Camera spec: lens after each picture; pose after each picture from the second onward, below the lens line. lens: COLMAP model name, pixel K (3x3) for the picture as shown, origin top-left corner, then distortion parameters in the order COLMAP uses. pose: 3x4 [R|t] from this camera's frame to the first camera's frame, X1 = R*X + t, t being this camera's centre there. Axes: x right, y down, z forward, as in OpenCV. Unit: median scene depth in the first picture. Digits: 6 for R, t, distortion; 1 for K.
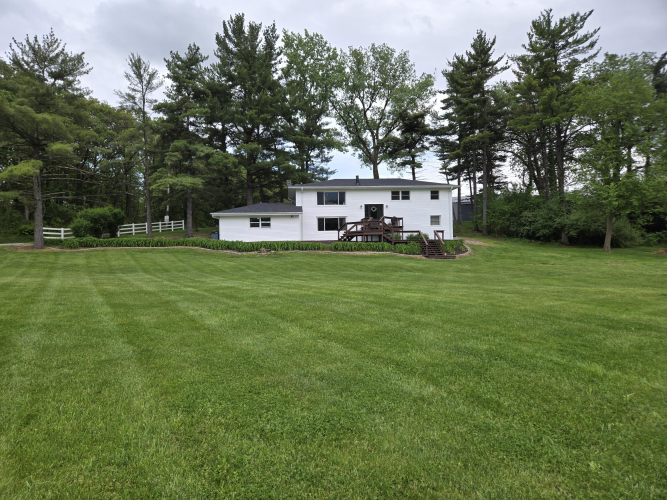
lens RADIAL K [[441.7, 0, 328.9], [0, 441.7, 254.2], [0, 0, 1]] dist [0.059678, -0.043892]
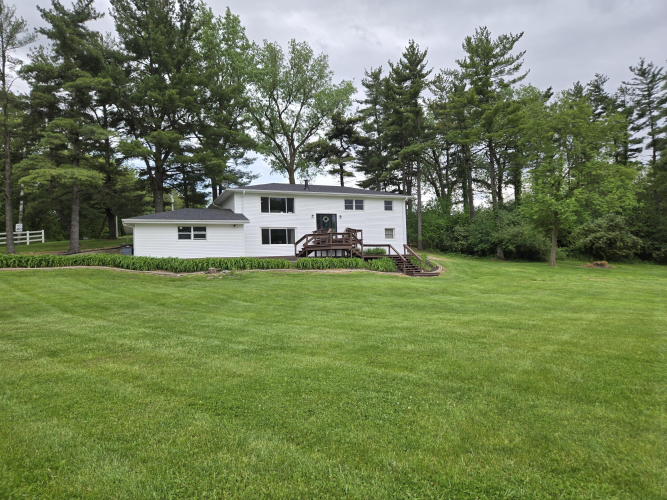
lens RADIAL K [[441.7, 0, 338.5], [0, 441.7, 248.4], [0, 0, 1]] dist [0.059678, -0.043892]
pose [[0.945606, 0.000360, 0.325313, -0.151930], [0.015062, 0.998879, -0.044887, -0.006657], [-0.324964, 0.047345, 0.944540, 0.183313]]
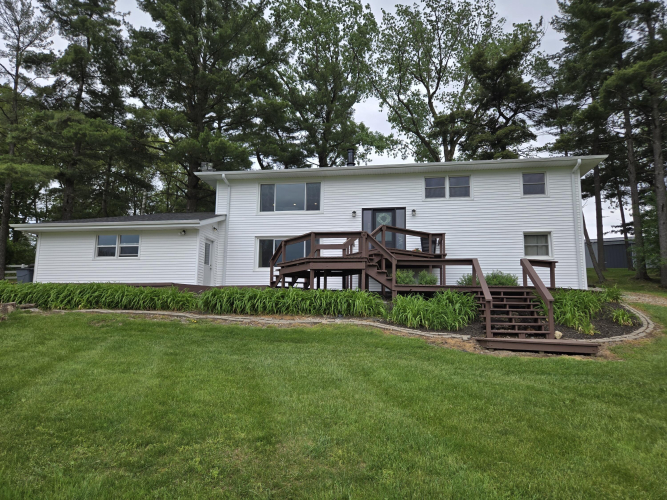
lens RADIAL K [[441.7, 0, 337.9], [0, 441.7, 236.4], [0, 0, 1]] dist [0.059678, -0.043892]
pose [[0.969432, -0.015506, -0.244869, 0.162987], [-0.026506, 0.985542, -0.167346, -0.009150], [0.243924, 0.168721, 0.955005, 0.561566]]
